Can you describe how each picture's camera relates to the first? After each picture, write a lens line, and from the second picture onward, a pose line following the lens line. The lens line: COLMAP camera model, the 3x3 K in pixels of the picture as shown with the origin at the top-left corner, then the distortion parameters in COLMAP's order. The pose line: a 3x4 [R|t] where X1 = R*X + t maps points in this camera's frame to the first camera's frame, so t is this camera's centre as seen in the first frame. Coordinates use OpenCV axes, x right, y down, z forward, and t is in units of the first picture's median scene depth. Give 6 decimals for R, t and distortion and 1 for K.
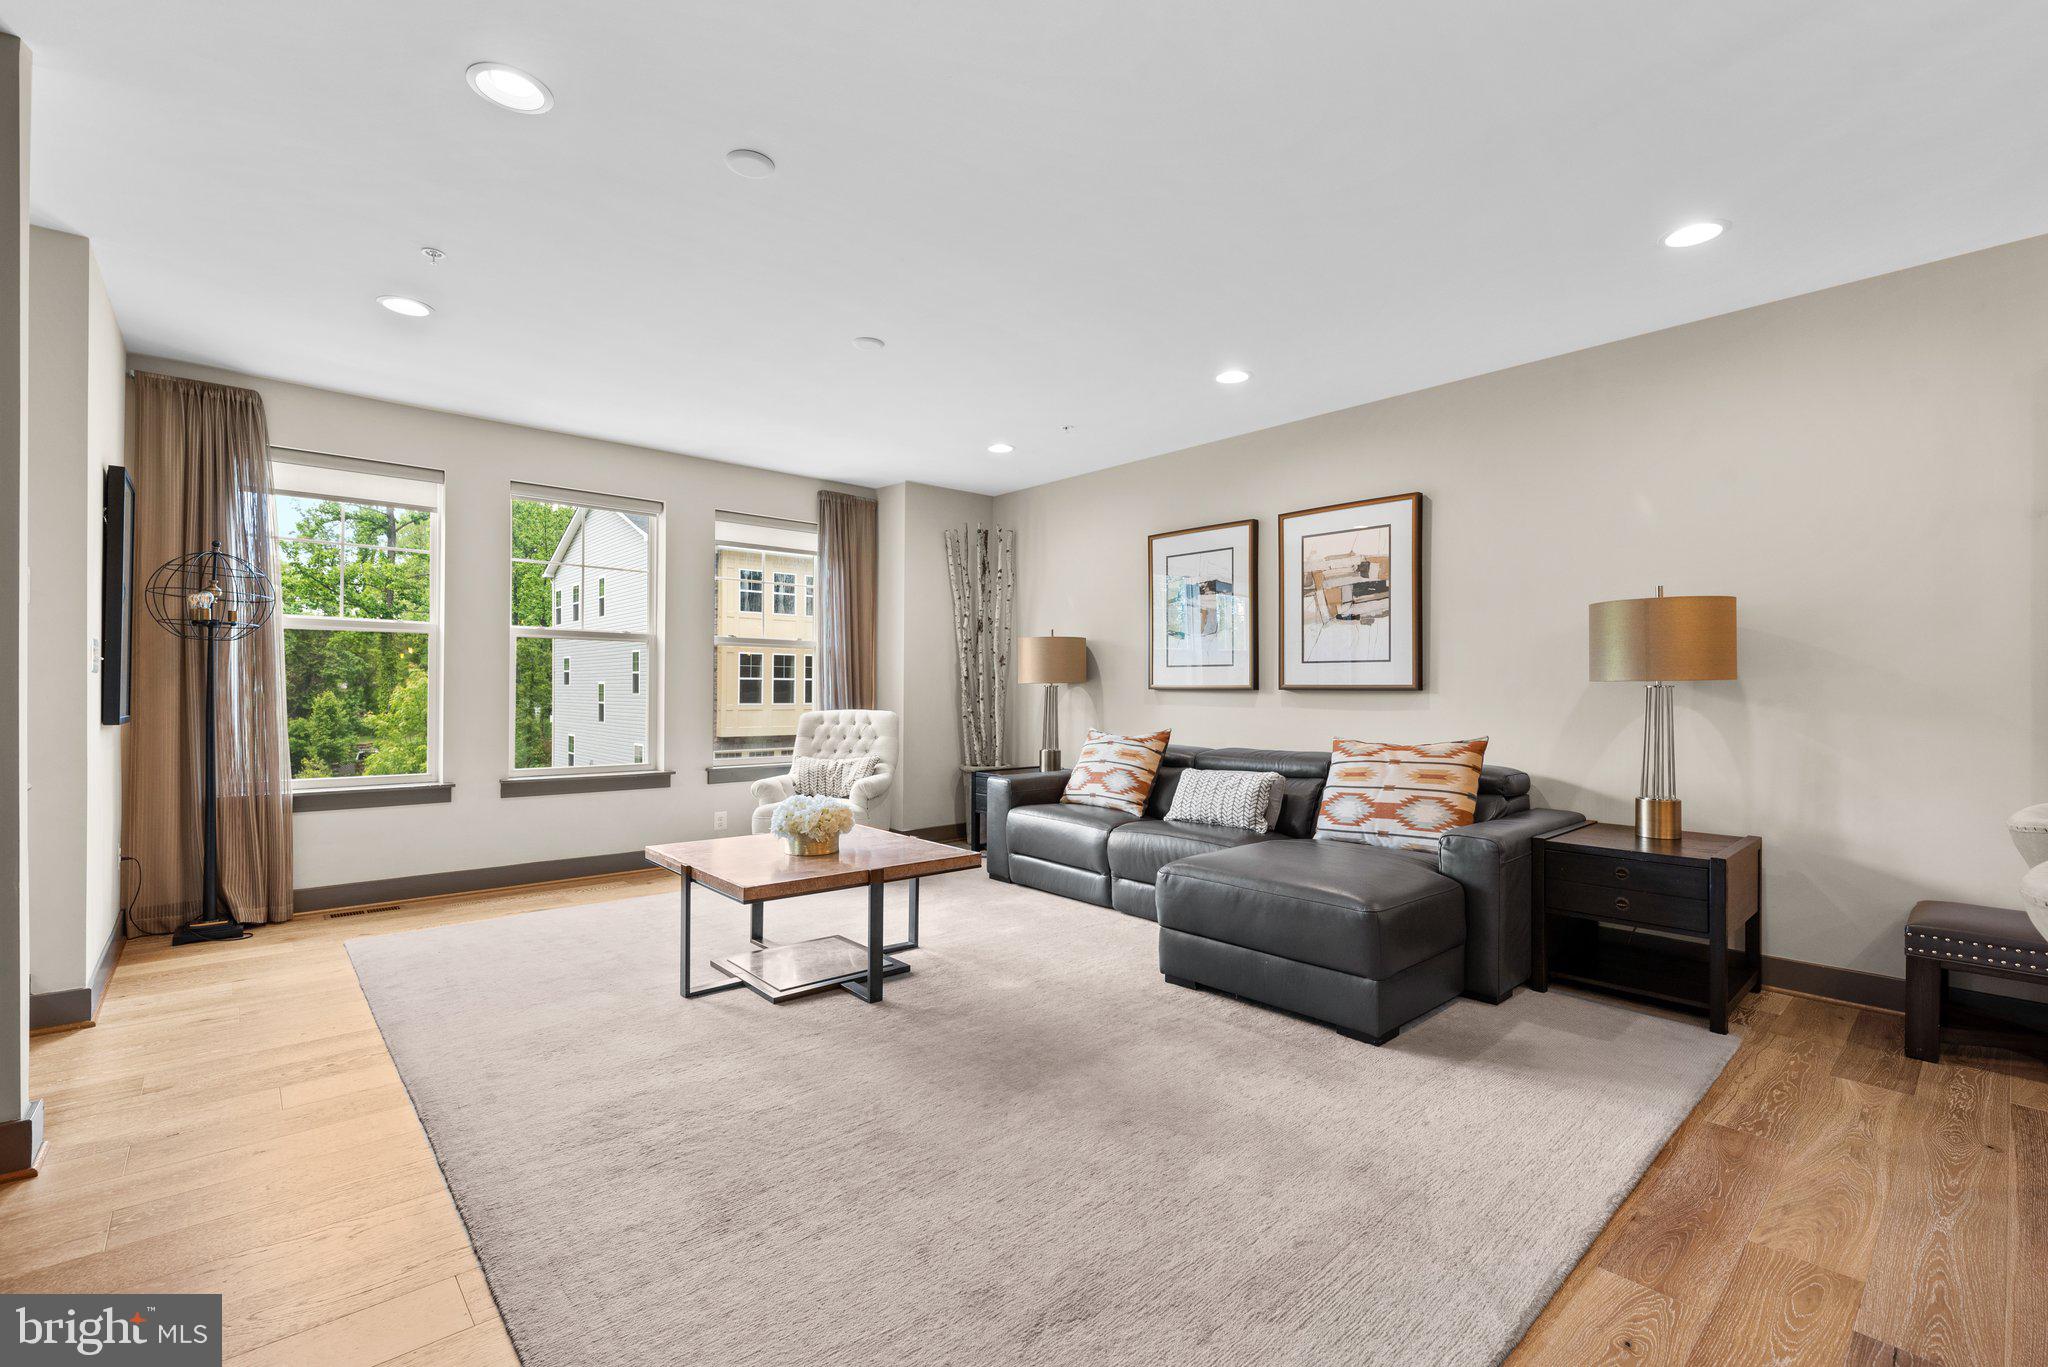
lens RADIAL K [[878.5, 0, 1016.4], [0, 878.5, 693.4], [0, 0, 1]] dist [0.000948, 0.000343]
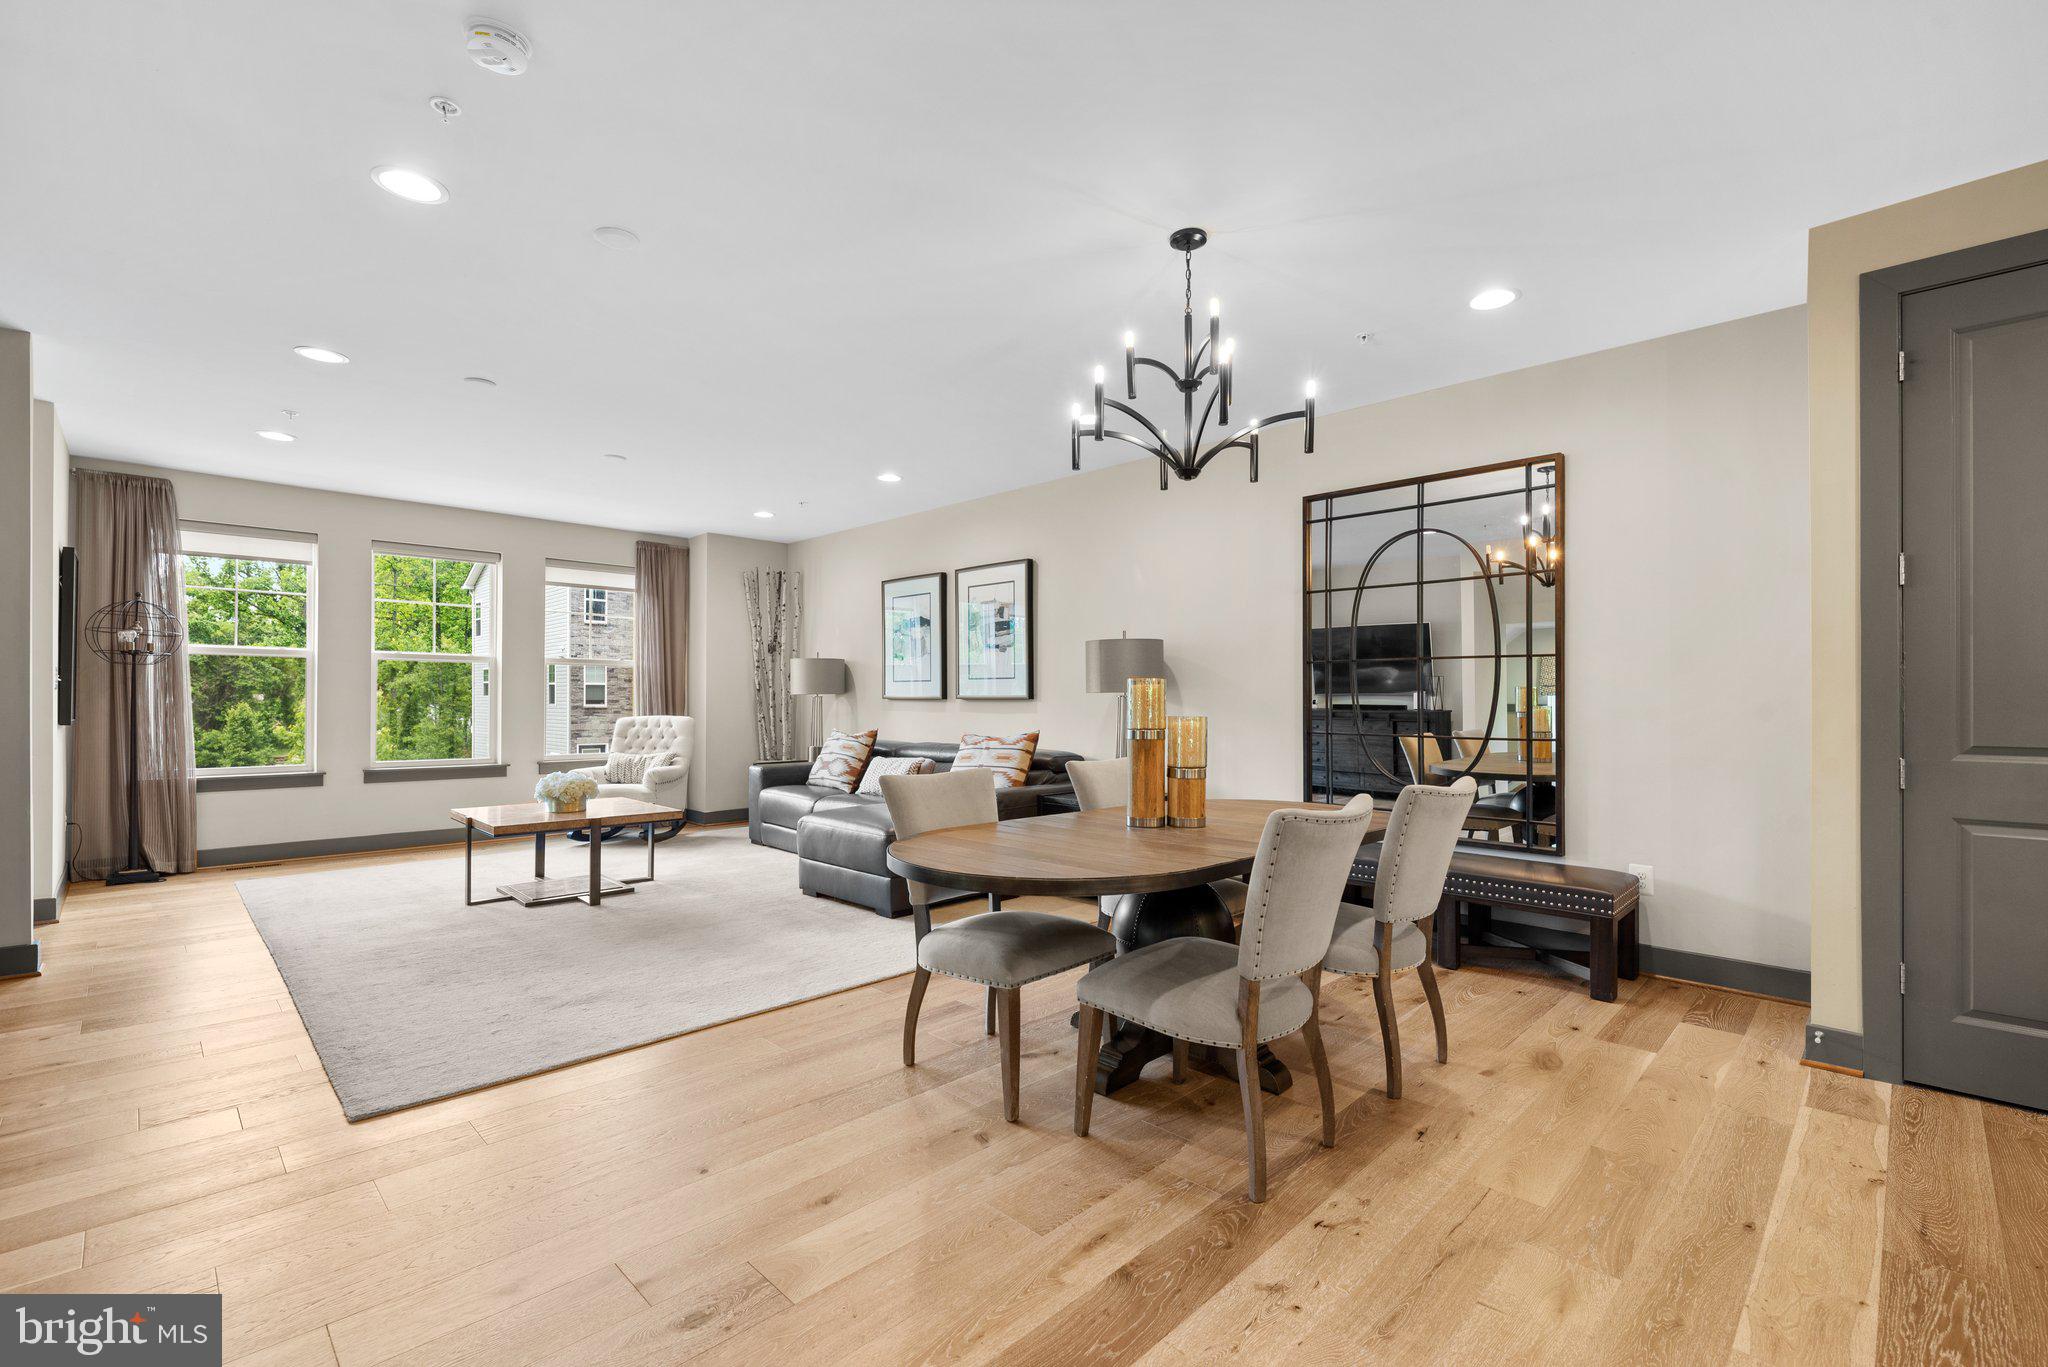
lens RADIAL K [[896.3, 0, 1025.6], [0, 896.3, 701.9], [0, 0, 1]] dist [-0.002899, 0.000177]
pose [[0.998601, -0.002765, 0.052806, 0.352131], [0.002832, 0.999995, -0.001204, 0.002450], [-0.052803, 0.001352, 0.998604, -0.410783]]
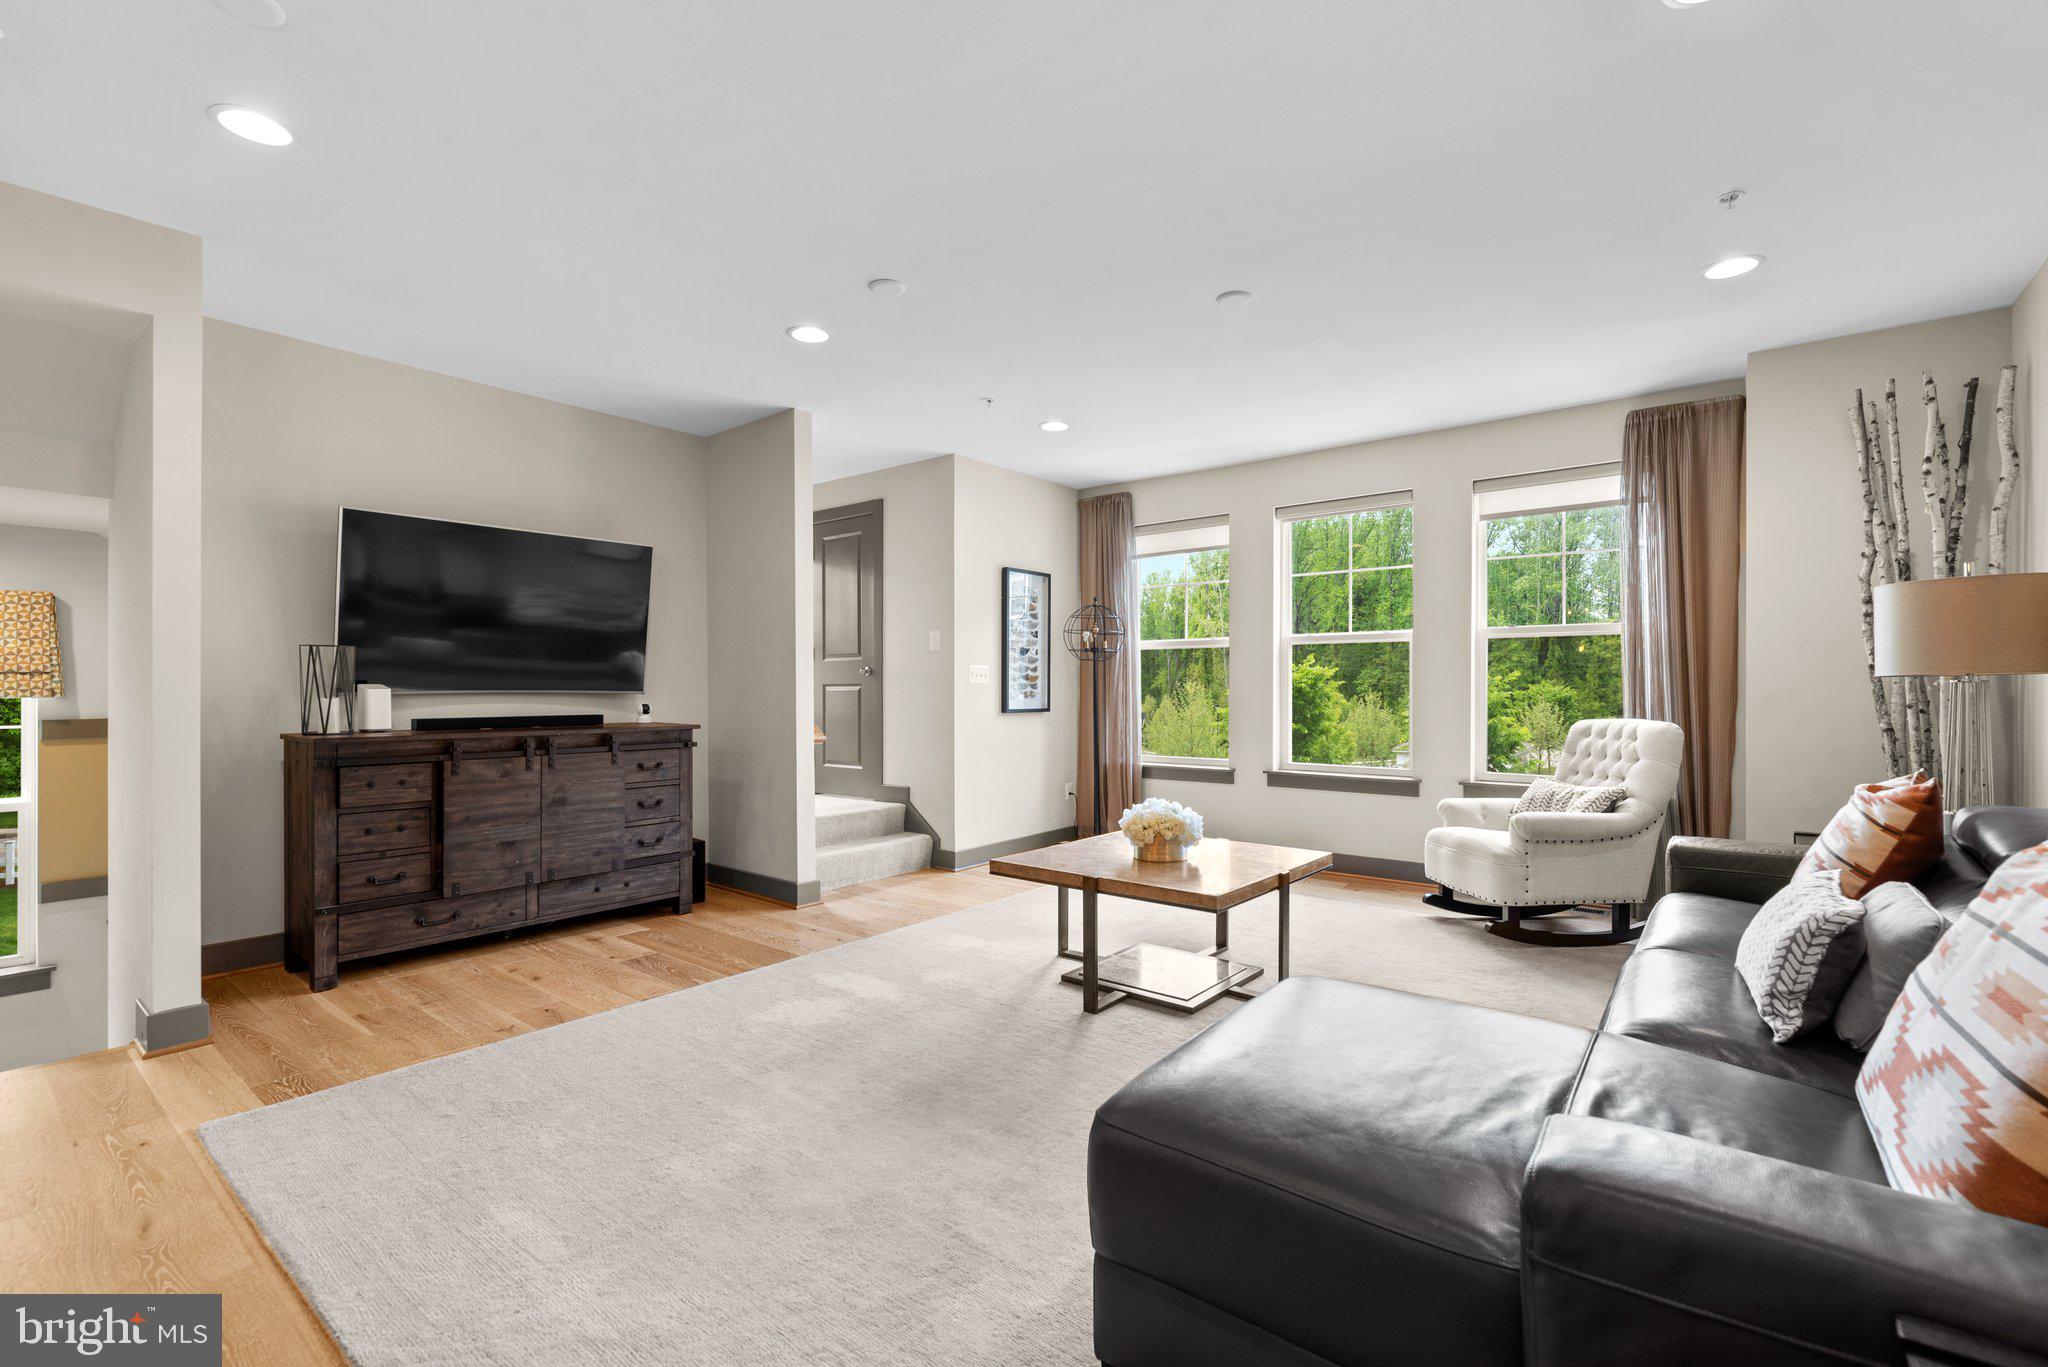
lens RADIAL K [[910.0, 0, 1028.5], [0, 910.0, 687.2], [0, 0, 1]] dist [-0.002998, -0.000239]
pose [[0.173676, -0.005471, -0.984788, 0.570334], [-0.002736, 0.999978, -0.006038, -0.001495], [0.984799, 0.003743, 0.173658, 0.518695]]
